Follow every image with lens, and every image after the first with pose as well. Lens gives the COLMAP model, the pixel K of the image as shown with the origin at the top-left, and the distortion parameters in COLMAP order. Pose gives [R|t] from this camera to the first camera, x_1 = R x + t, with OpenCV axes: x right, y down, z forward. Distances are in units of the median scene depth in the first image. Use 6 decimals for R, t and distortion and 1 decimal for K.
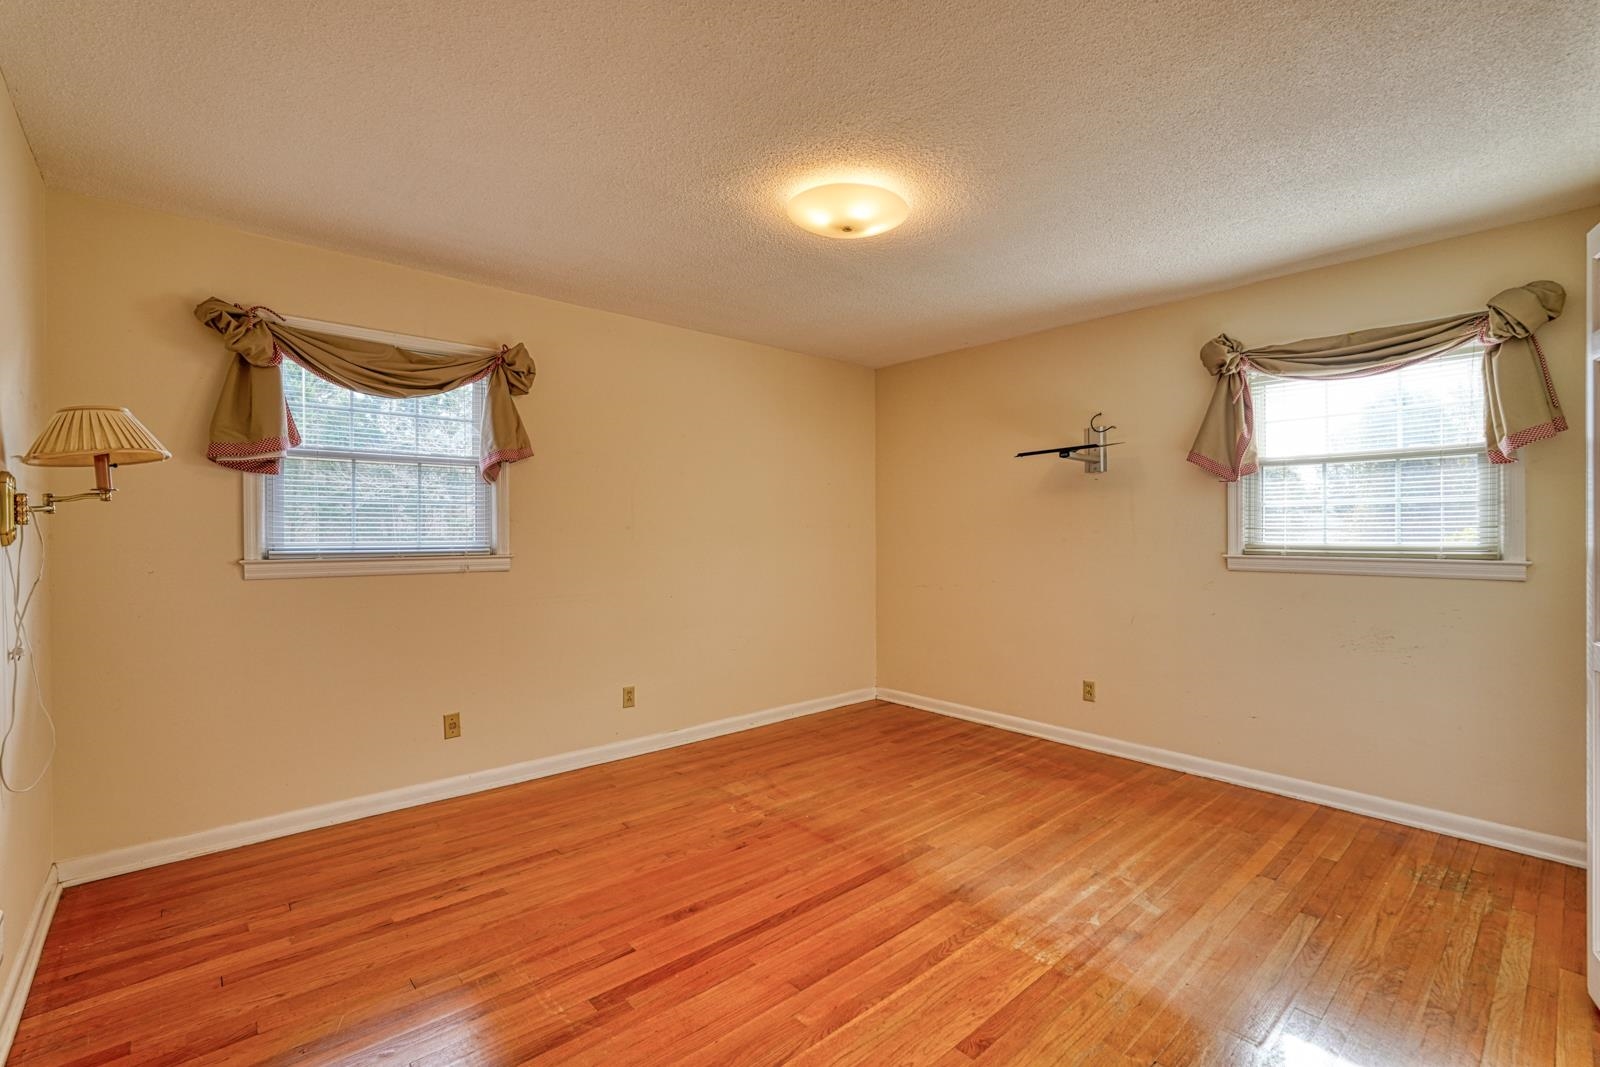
lens RADIAL K [[708.0, 0, 797.4], [0, 708.0, 520.1], [0, 0, 1]] dist [-0.020704, 0.009448]
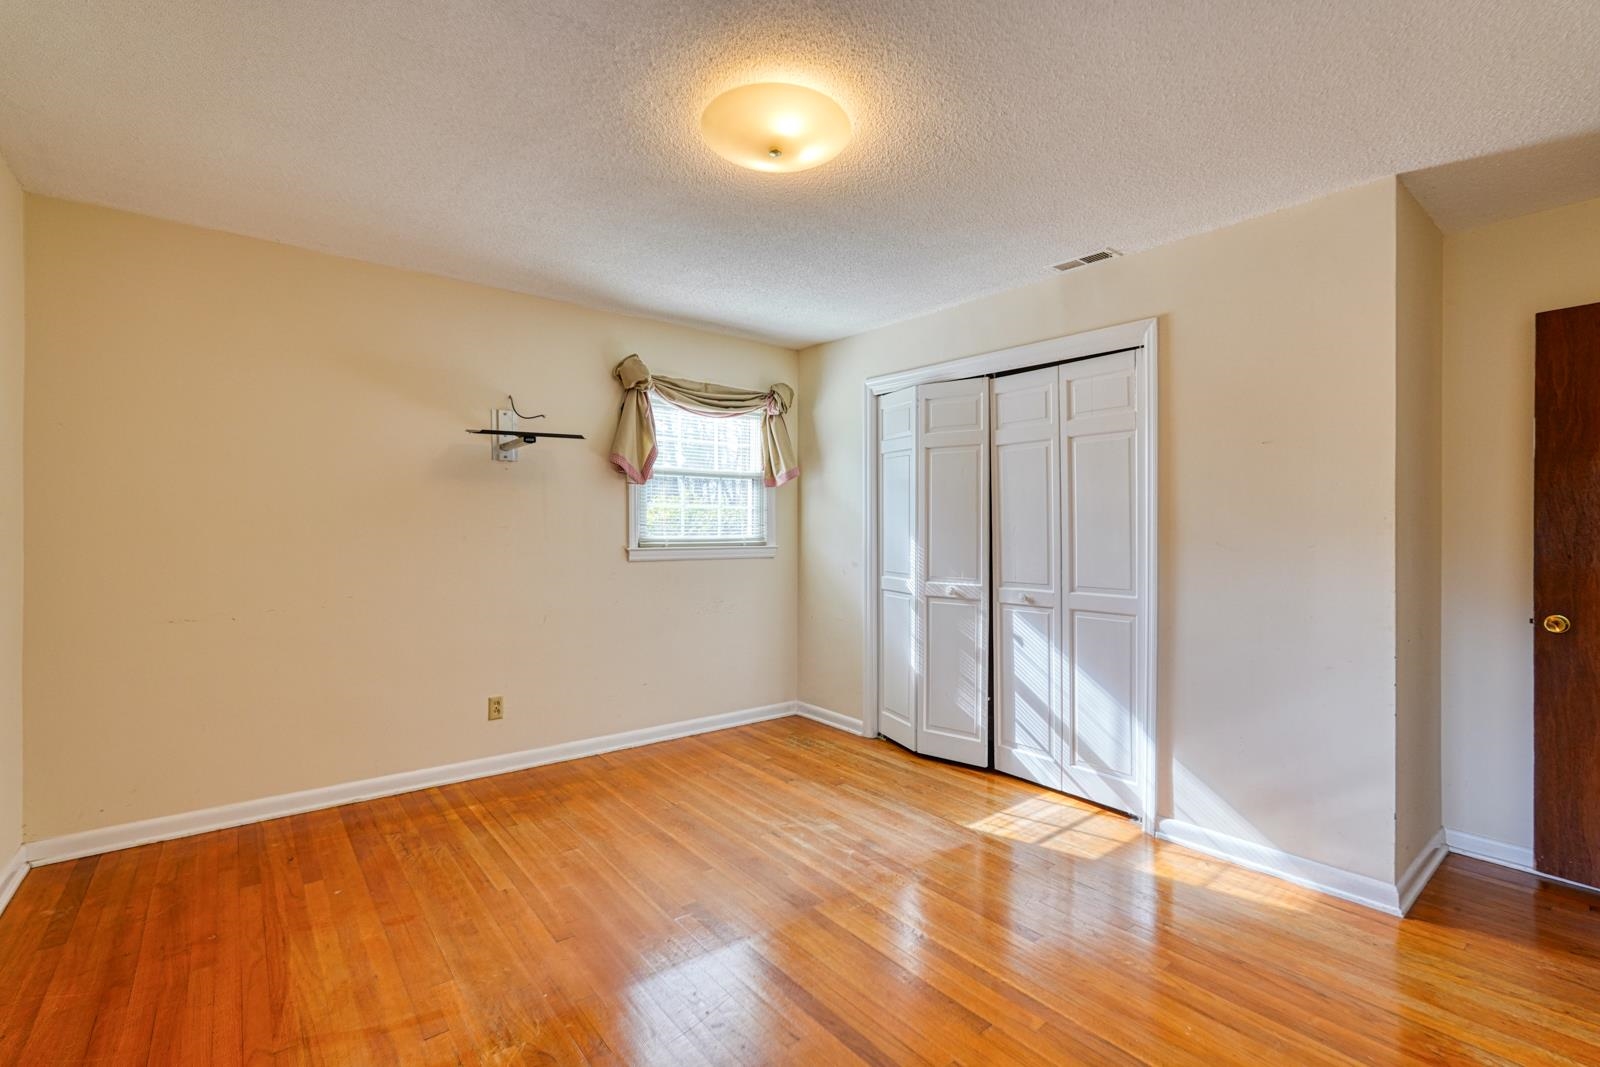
lens RADIAL K [[708.0, 0, 797.4], [0, 708.0, 520.1], [0, 0, 1]] dist [-0.020704, 0.009448]
pose [[0.049846, 0.009118, 0.998715, -0.558226], [-0.022209, 0.999721, -0.008019, 0.007043], [-0.998510, -0.021781, 0.050034, 0.722646]]
